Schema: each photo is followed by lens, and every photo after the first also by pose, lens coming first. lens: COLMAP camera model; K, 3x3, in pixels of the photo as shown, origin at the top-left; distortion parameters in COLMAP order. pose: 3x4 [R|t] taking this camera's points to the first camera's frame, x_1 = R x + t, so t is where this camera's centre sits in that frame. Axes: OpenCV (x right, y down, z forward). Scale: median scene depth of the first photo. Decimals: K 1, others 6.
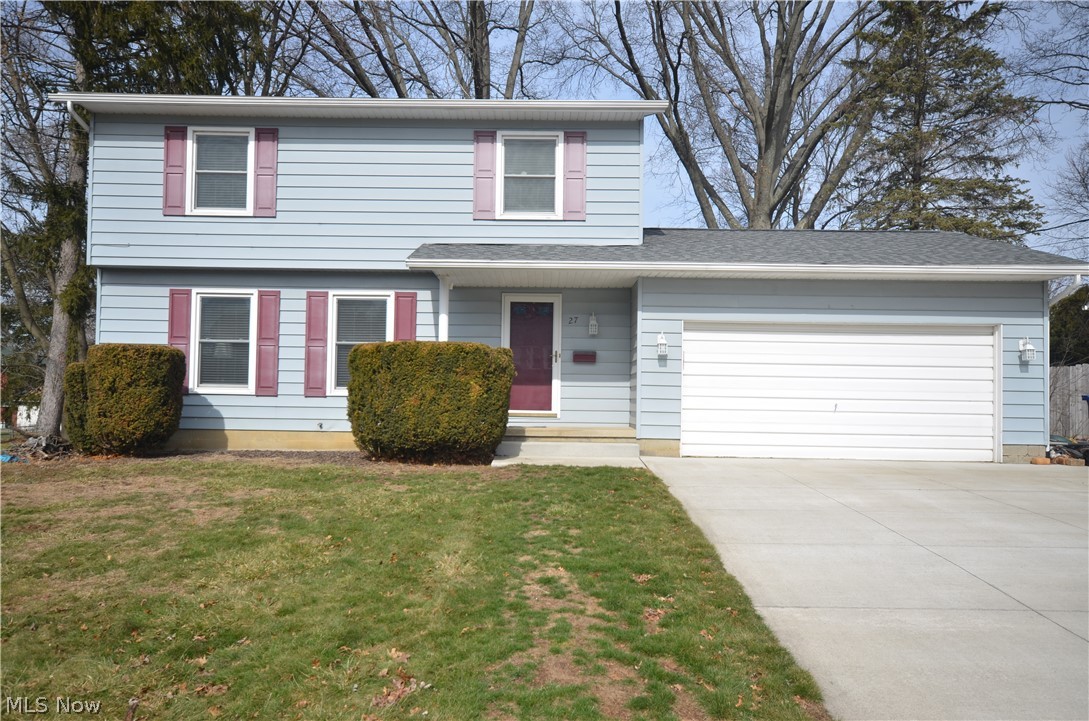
lens RADIAL K [[814.1, 0, 544.1], [0, 814.1, 367.0], [0, 0, 1]] dist [0.020329, 0.012190]
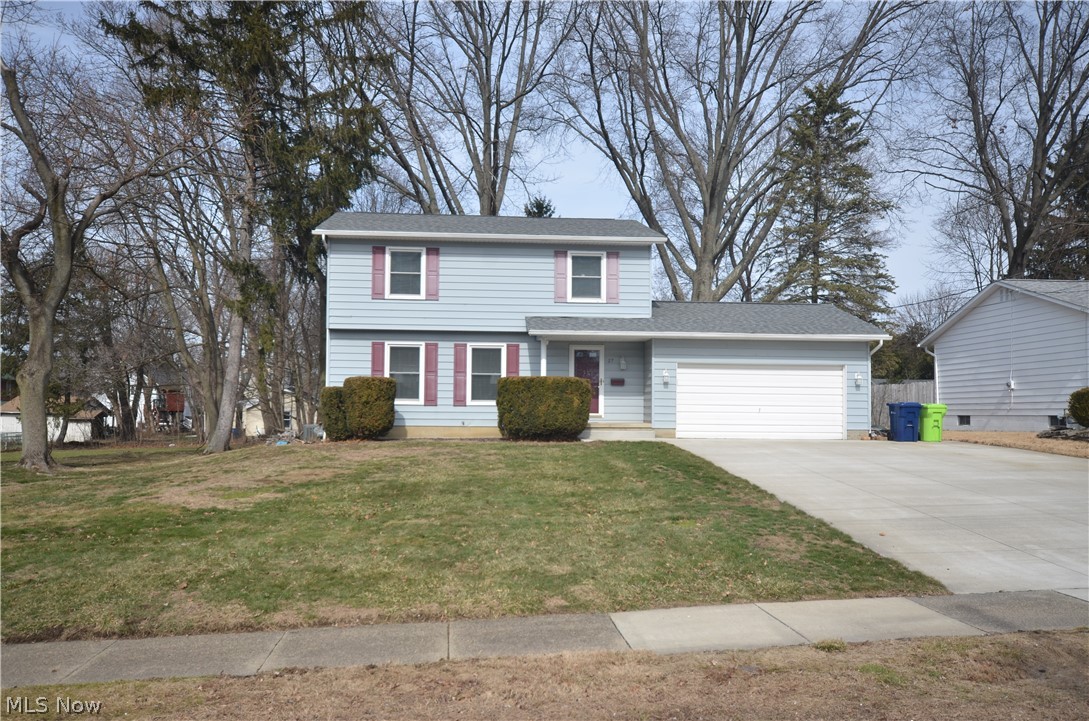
lens RADIAL K [[879.0, 0, 551.1], [0, 879.0, 358.1], [0, 0, 1]] dist [0.039308, 0.005398]
pose [[0.994982, 0.000159, 0.100053, -0.278006], [0.001607, 0.999844, -0.017566, -0.030584], [-0.100041, 0.017639, 0.994827, -0.839032]]
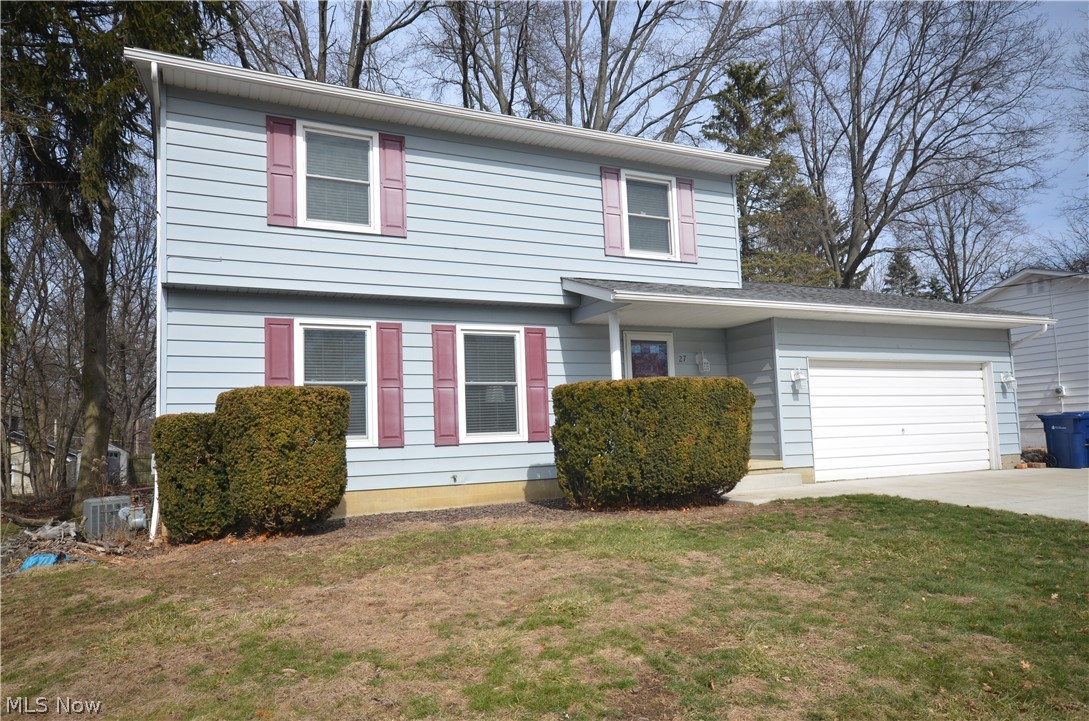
lens RADIAL K [[719.0, 0, 544.1], [0, 719.0, 368.2], [0, 0, 1]] dist [0.018348, 0.001727]
pose [[0.897508, -0.003177, 0.440986, -0.531825], [0.029612, 0.998151, -0.053075, -0.001952], [-0.440002, 0.060694, 0.895943, 0.264820]]
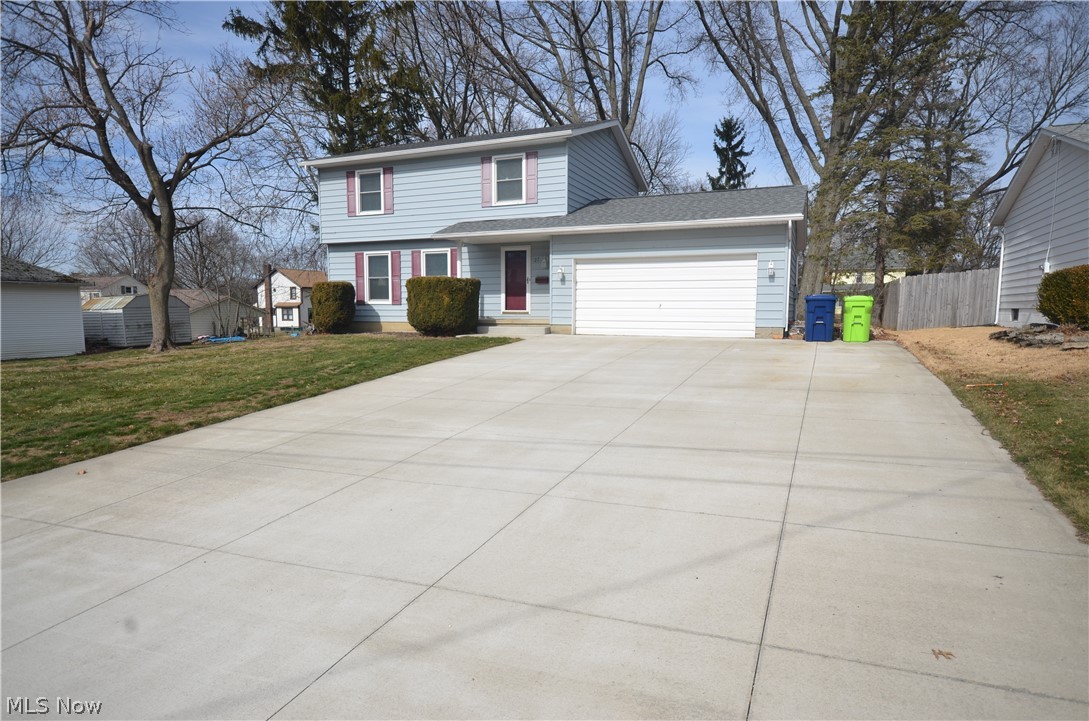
lens RADIAL K [[640.9, 0, 542.7], [0, 640.9, 365.3], [0, 0, 1]] dist [0.009674, 0.001943]
pose [[0.921432, 0.020279, -0.388010, 0.609458], [0.029760, 0.992020, 0.122521, 0.000616], [0.387398, -0.124442, 0.913475, -0.319051]]
